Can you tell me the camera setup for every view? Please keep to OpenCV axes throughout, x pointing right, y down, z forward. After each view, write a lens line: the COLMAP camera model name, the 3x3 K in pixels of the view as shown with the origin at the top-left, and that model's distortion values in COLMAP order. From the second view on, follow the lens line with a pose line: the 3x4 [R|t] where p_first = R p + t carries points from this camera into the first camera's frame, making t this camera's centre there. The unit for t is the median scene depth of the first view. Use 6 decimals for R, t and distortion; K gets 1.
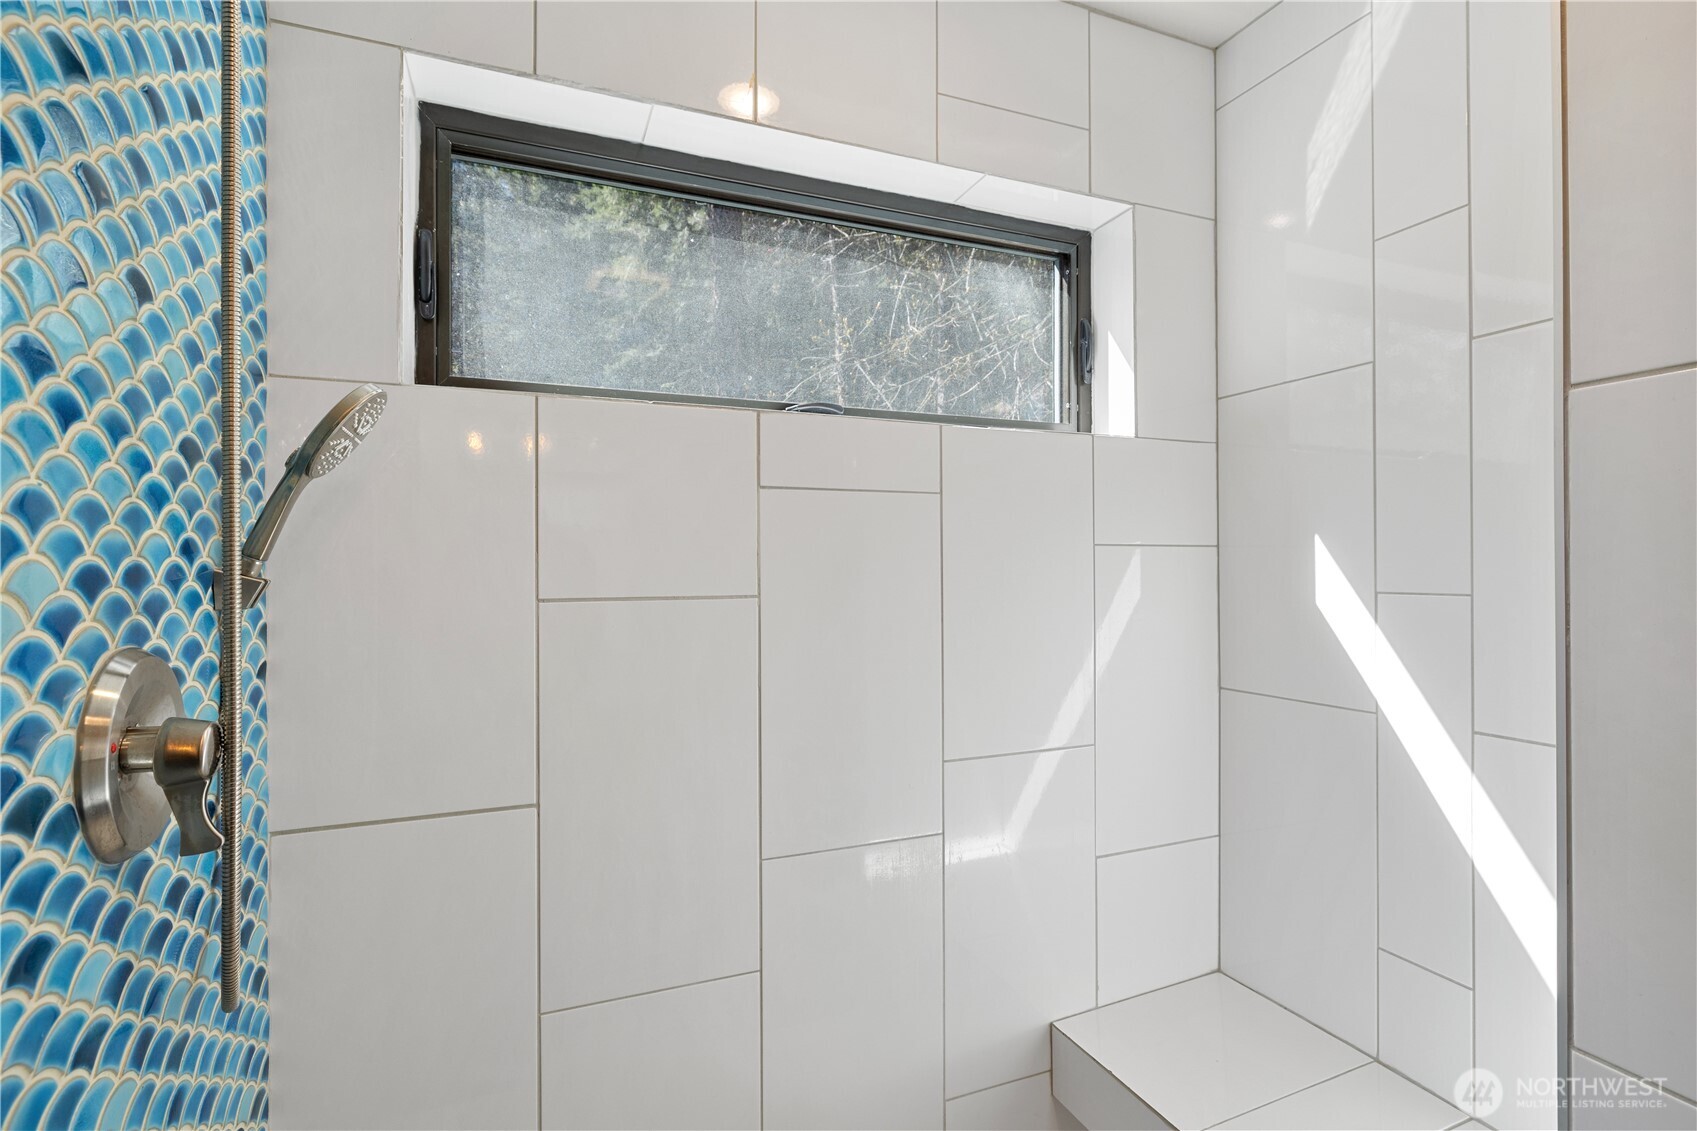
lens RADIAL K [[801.3, 0, 857.5], [0, 801.3, 563.8], [0, 0, 1]] dist [-0.003874, 0.001556]
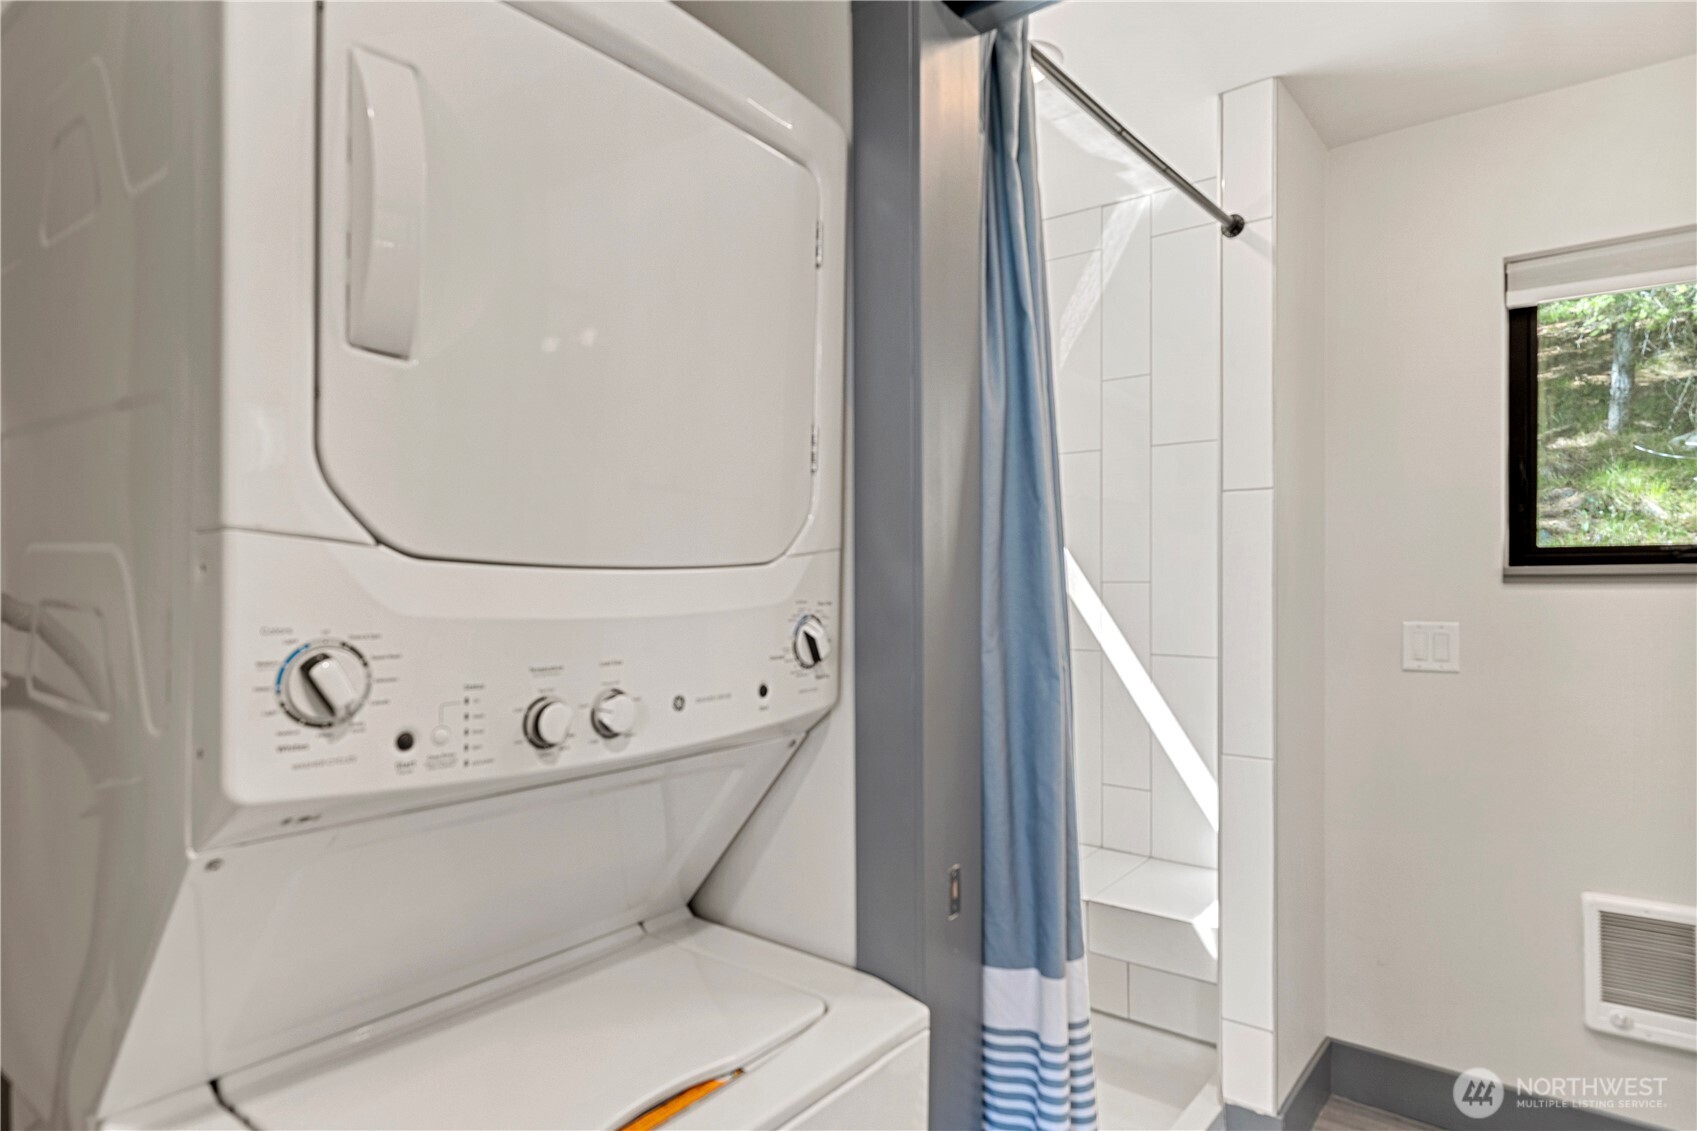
lens RADIAL K [[947.7, 0, 857.9], [0, 947.7, 573.5], [0, 0, 1]] dist [0.003553, -0.001173]
pose [[0.874859, 0.006565, 0.484333, -0.872967], [-0.007007, 0.999975, -0.000897, 0.024408], [-0.484327, -0.002609, 0.874883, -0.590733]]
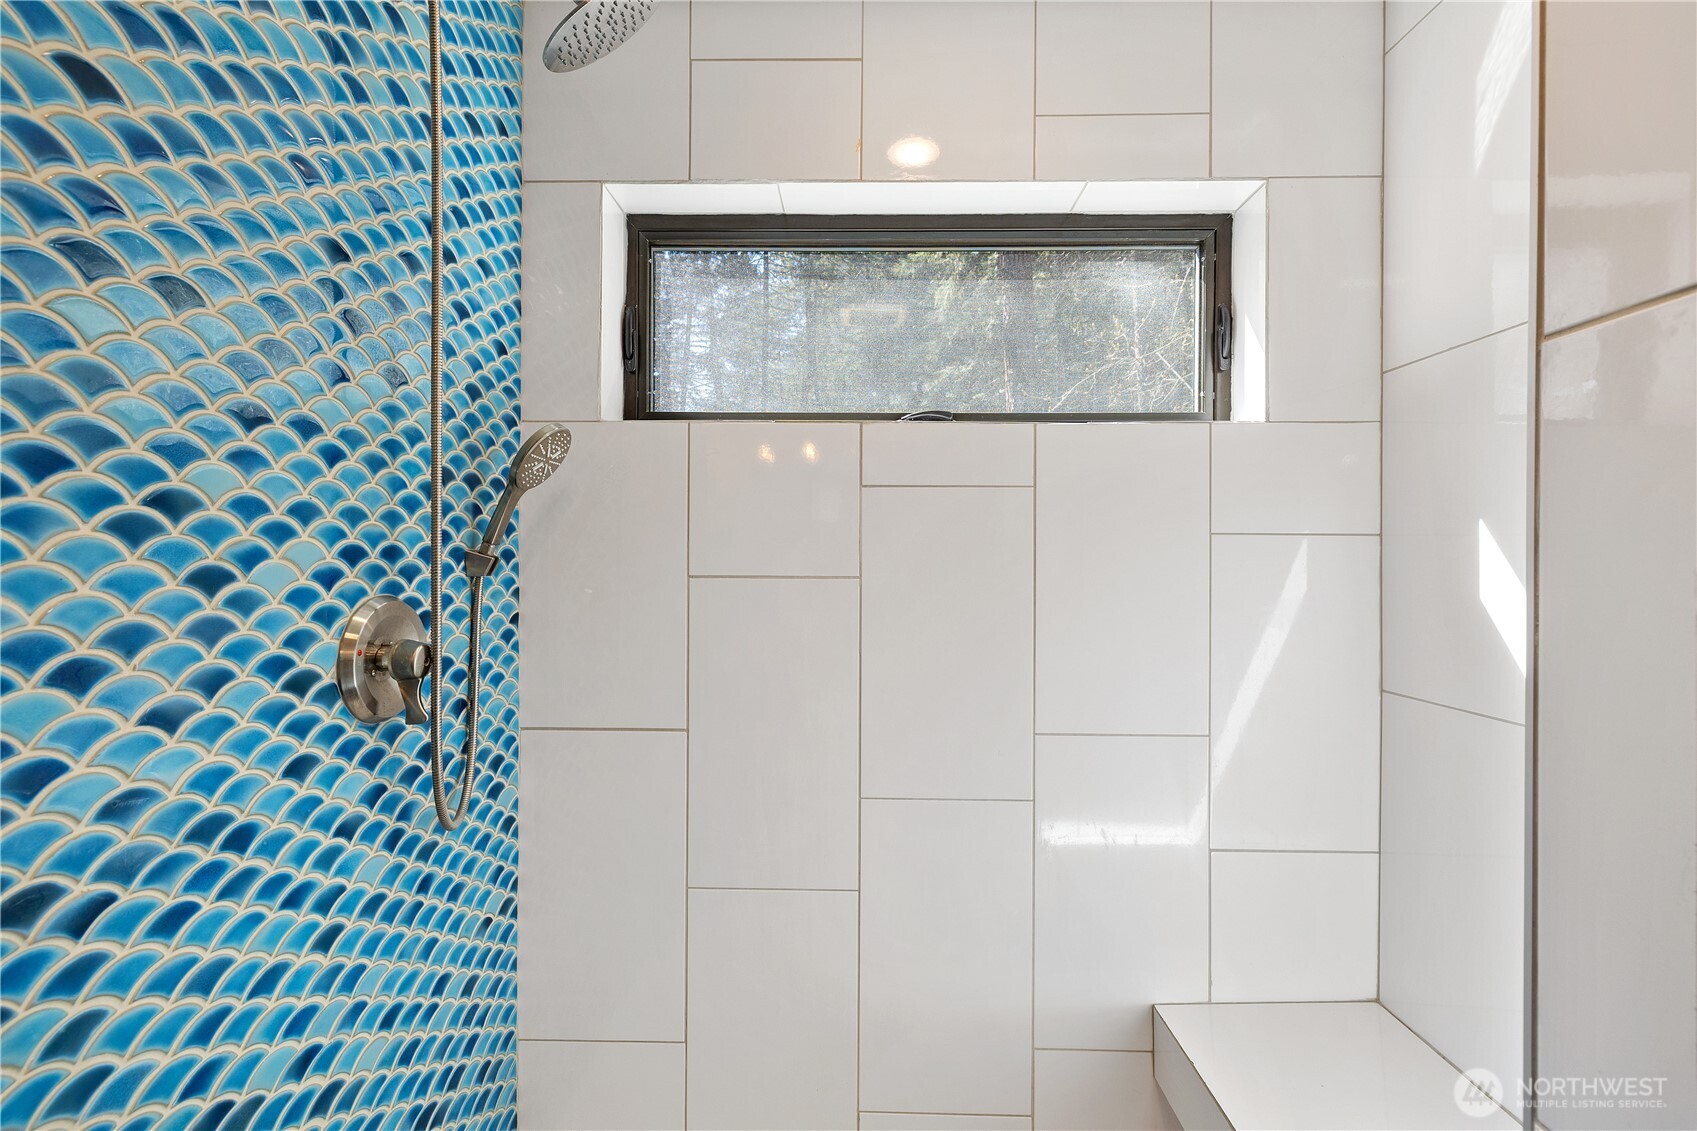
lens RADIAL K [[726.7, 0, 855.6], [0, 726.7, 556.8], [0, 0, 1]] dist [0.003514, 0.000045]
pose [[0.916958, 0.008277, -0.398898, 0.299177], [-0.007730, 0.999966, 0.002981, 0.006555], [0.398909, 0.000350, 0.916990, 0.003290]]
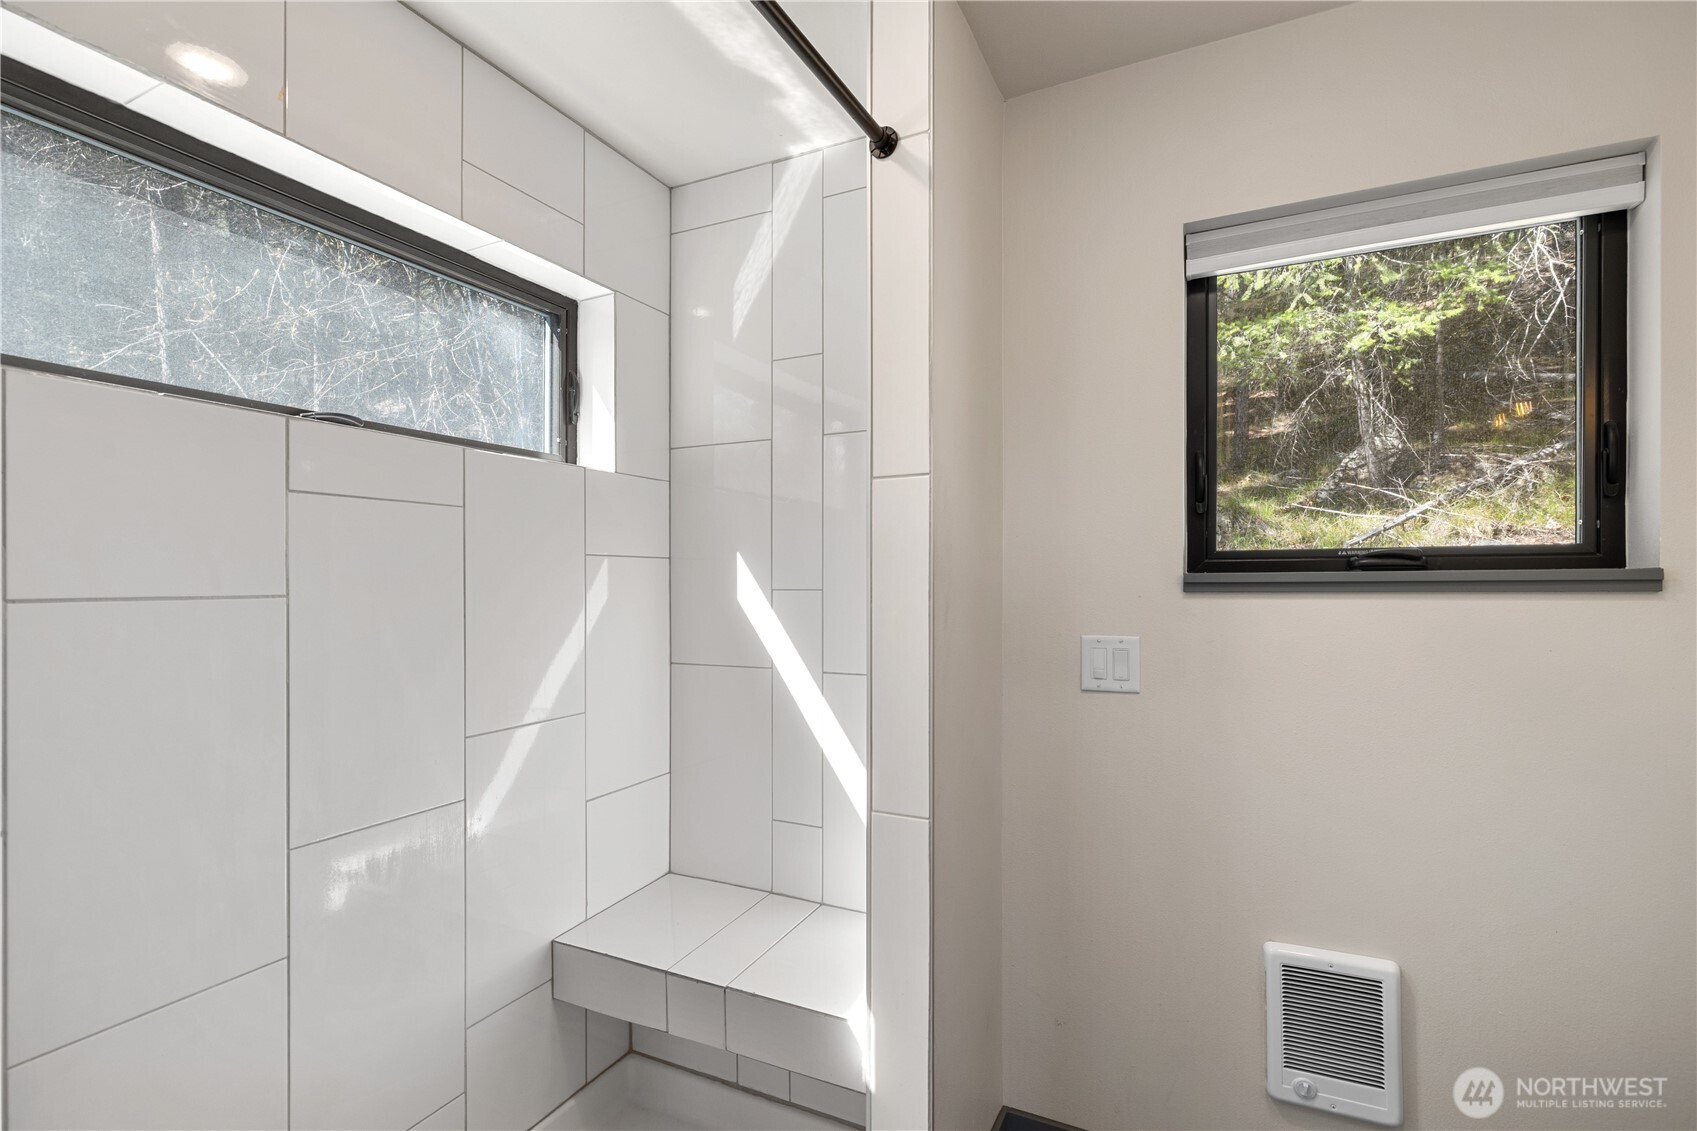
lens RADIAL K [[772.4, 0, 848.5], [0, 772.4, 579.7], [0, 0, 1]] dist [-0.002078, 0.000601]
pose [[0.751691, 0.002949, 0.659509, -0.233087], [-0.005841, 0.999981, 0.002185, 0.012742], [-0.659490, -0.005494, 0.751694, -0.225180]]
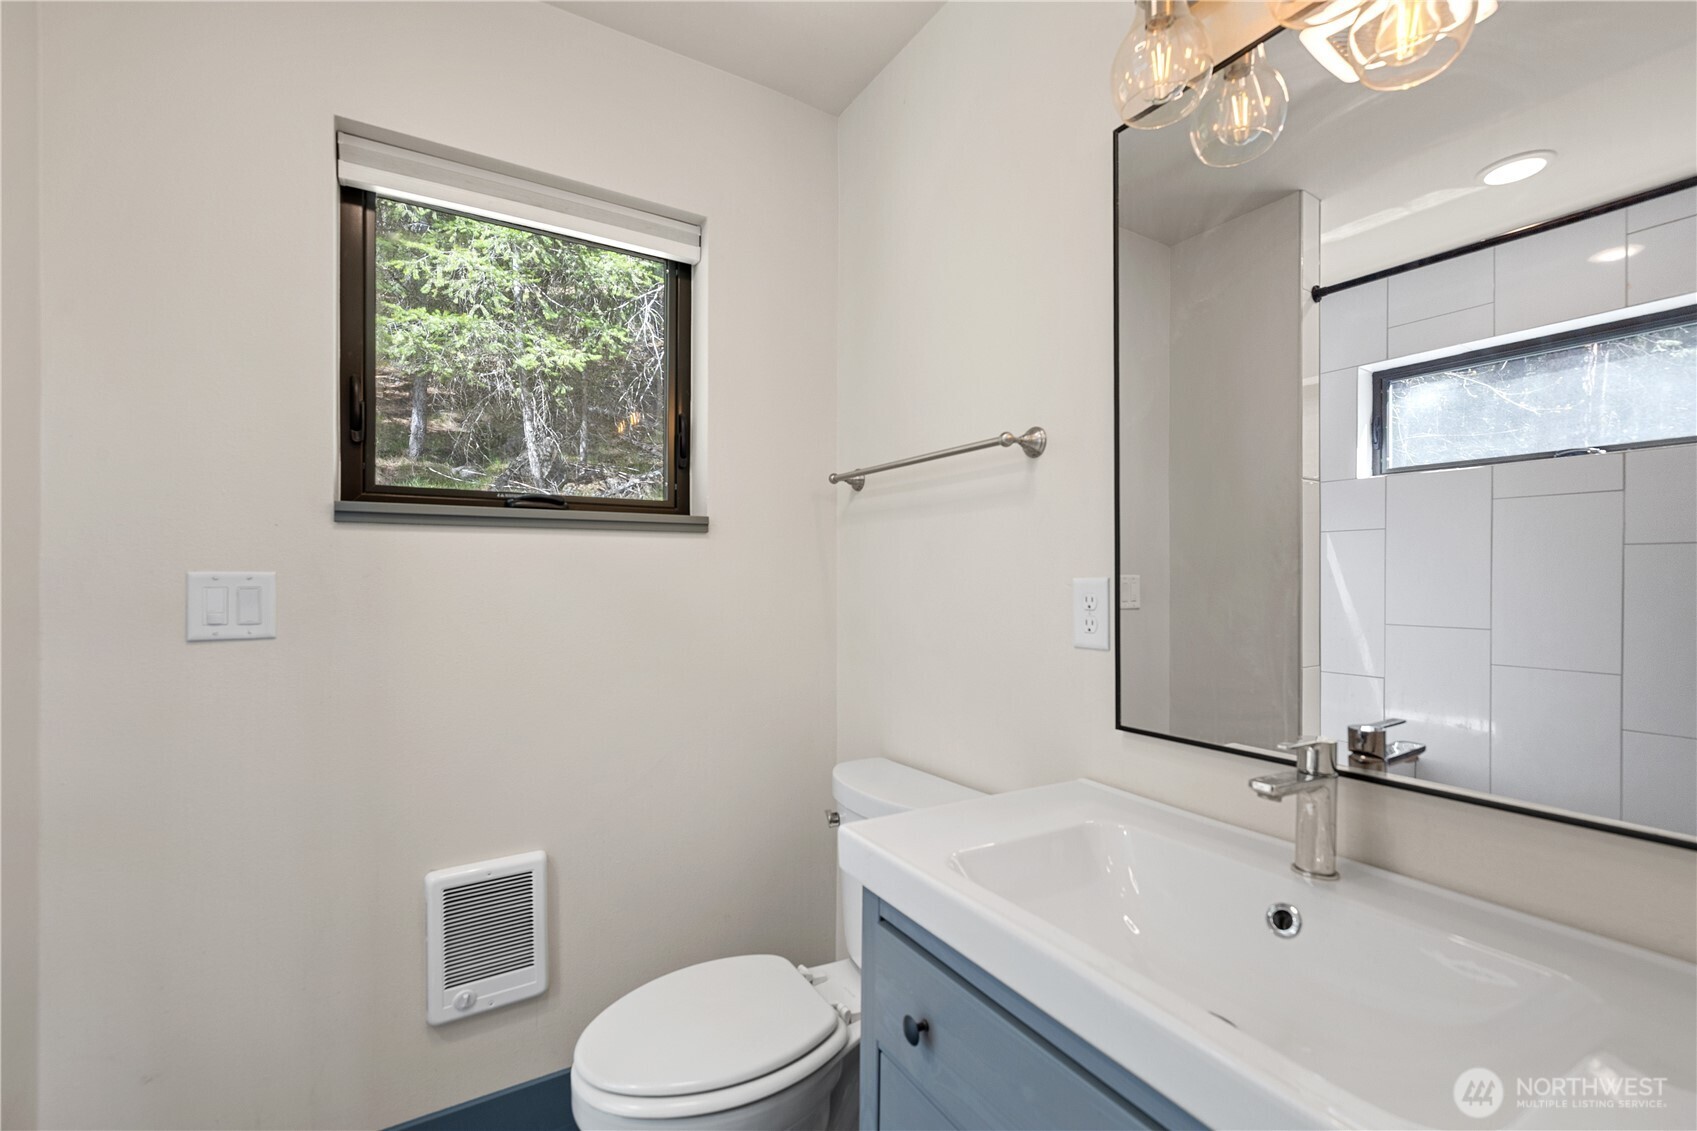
lens RADIAL K [[726.7, 0, 851.4], [0, 726.7, 581.1], [0, 0, 1]] dist [0.003514, 0.000045]
pose [[-0.152717, -0.006209, 0.988250, -0.166447], [-0.009932, 0.999939, 0.004748, 0.107454], [-0.988220, -0.009090, -0.152769, -0.227868]]
